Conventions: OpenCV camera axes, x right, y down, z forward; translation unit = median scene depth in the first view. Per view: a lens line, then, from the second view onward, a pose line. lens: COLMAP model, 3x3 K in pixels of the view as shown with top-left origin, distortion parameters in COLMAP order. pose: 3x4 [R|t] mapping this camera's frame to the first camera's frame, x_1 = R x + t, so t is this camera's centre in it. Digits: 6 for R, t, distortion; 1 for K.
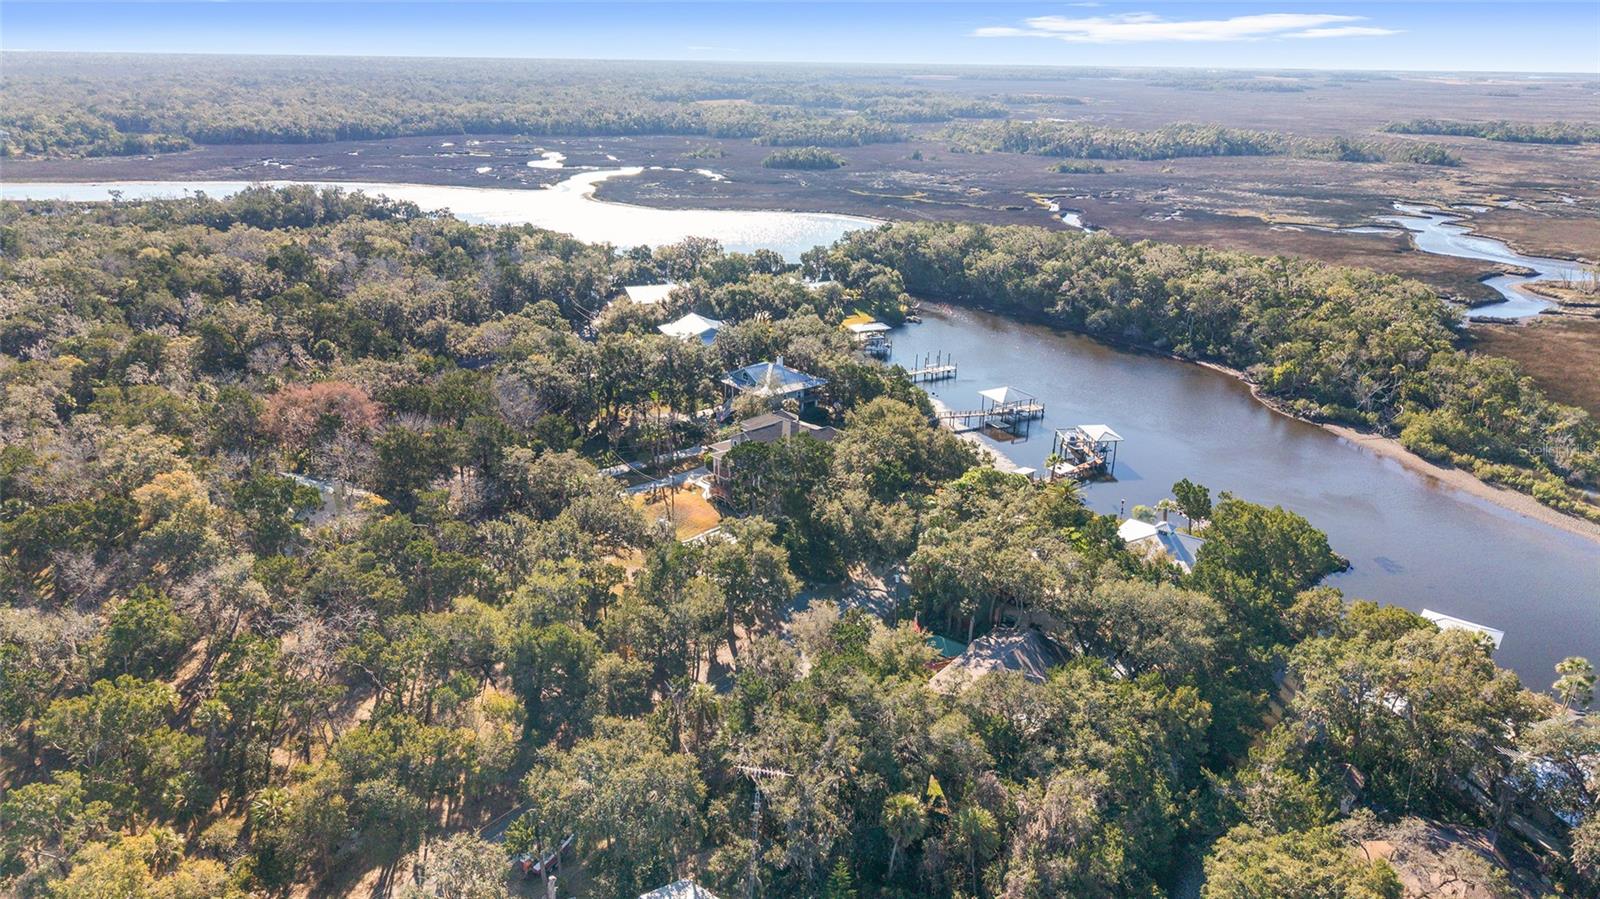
lens RADIAL K [[1070.9, 0, 804.2], [0, 1070.9, 450.1], [0, 0, 1]] dist [0.001609, -0.003734]
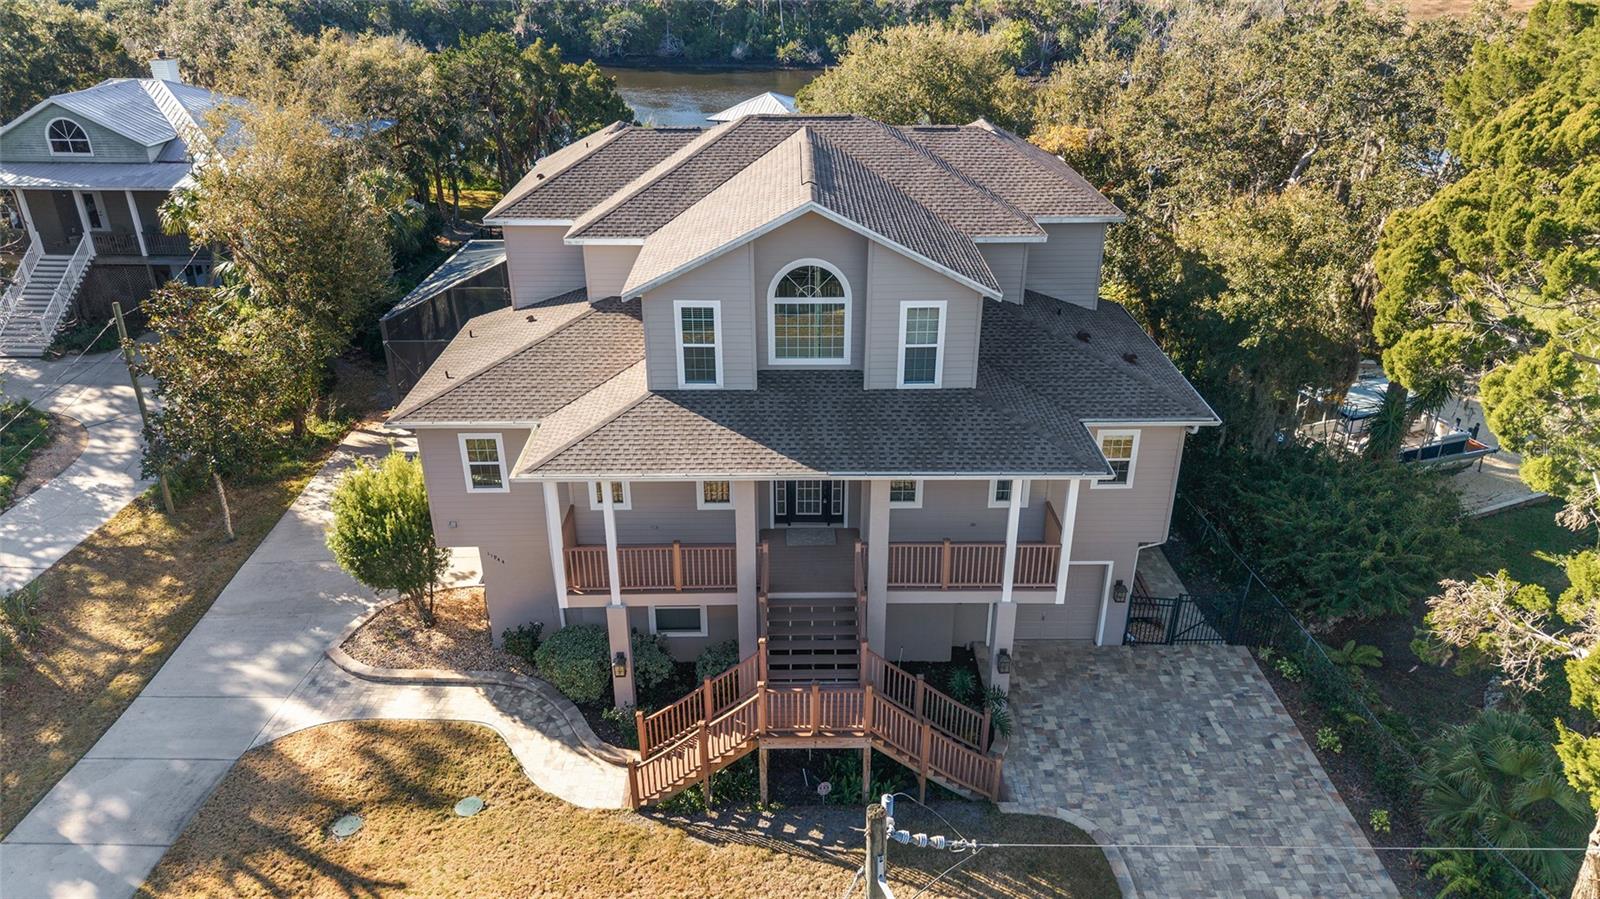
lens RADIAL K [[1070.9, 0, 804.2], [0, 1070.9, 450.1], [0, 0, 1]] dist [0.001609, -0.003734]
pose [[0.679846, -0.334974, 0.652381, -0.117719], [0.262831, 0.941783, 0.209676, -0.012797], [-0.684638, 0.028919, 0.728310, 0.717551]]
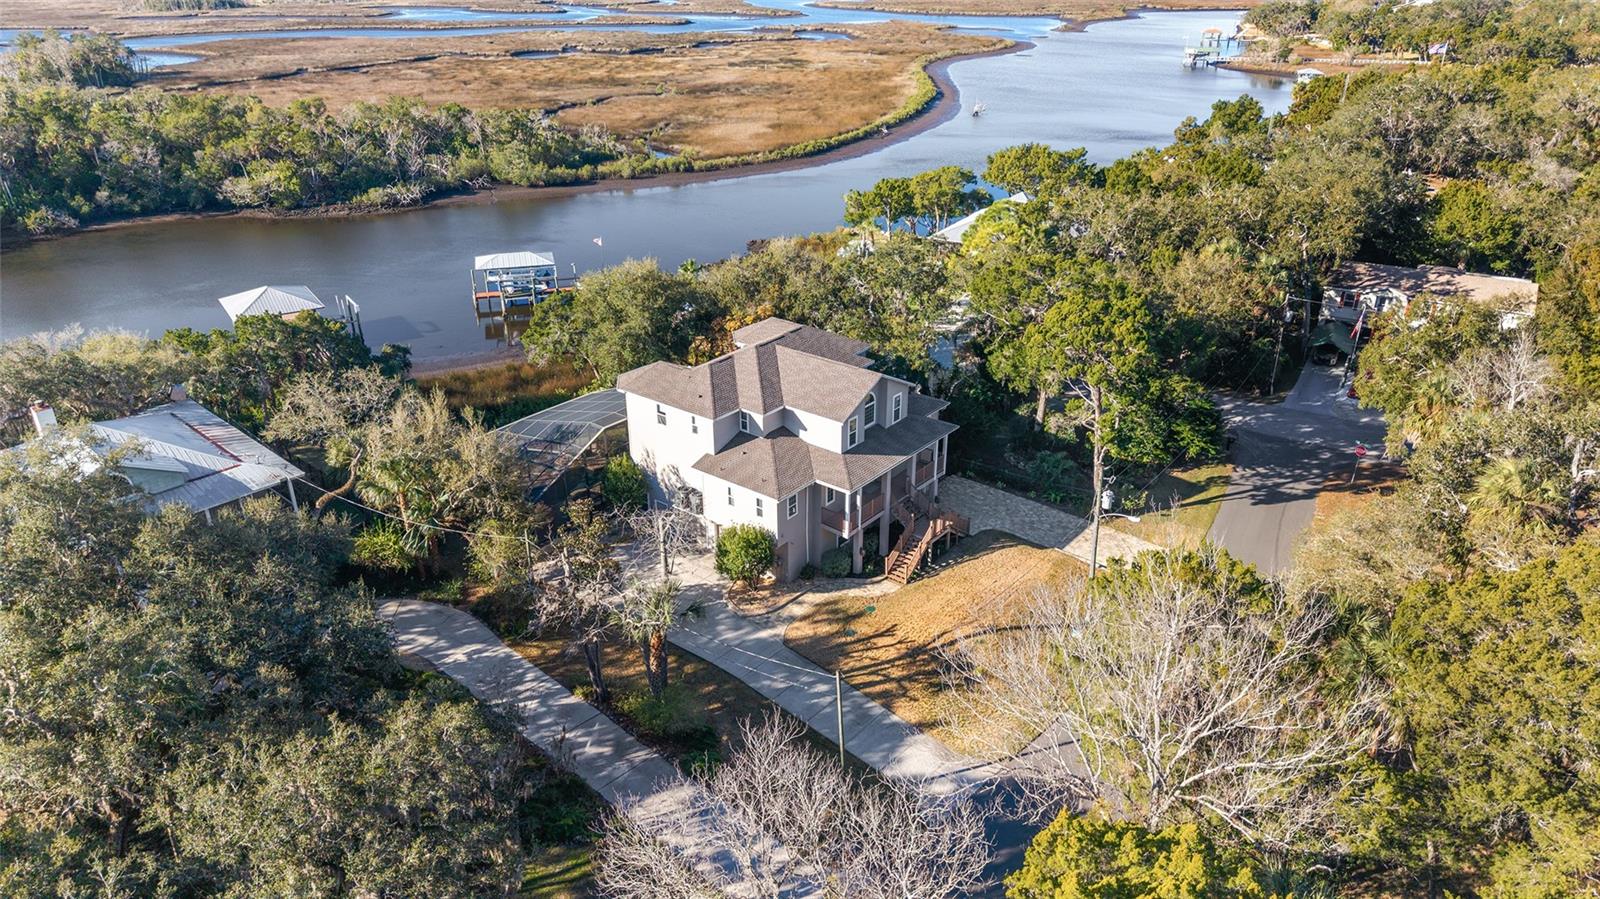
lens RADIAL K [[1070.9, 0, 804.2], [0, 1070.9, 450.1], [0, 0, 1]] dist [0.001609, -0.003734]
pose [[-0.134404, -0.437018, 0.889354, -0.319795], [0.344869, 0.820761, 0.455431, -0.140535], [-0.928978, 0.367922, 0.040400, 0.804194]]
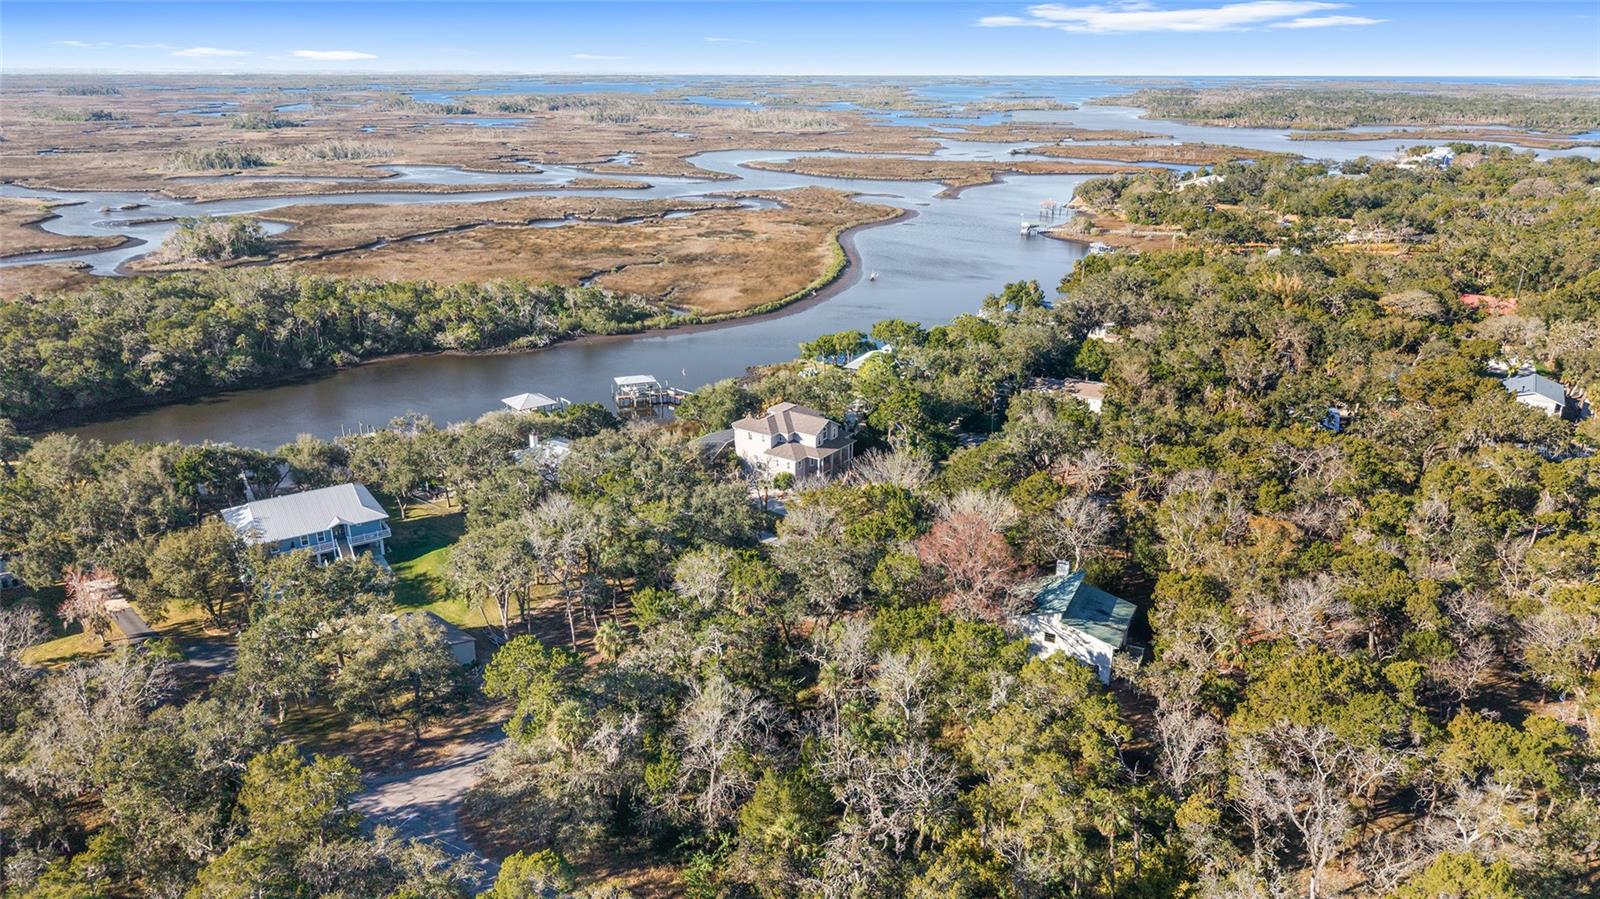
lens RADIAL K [[1070.9, 0, 804.2], [0, 1070.9, 450.1], [0, 0, 1]] dist [0.001609, -0.003734]
pose [[-0.209714, -0.344011, 0.915247, -0.850784], [0.327950, 0.857091, 0.397296, -0.346356], [-0.921124, 0.383474, -0.066925, 0.875244]]
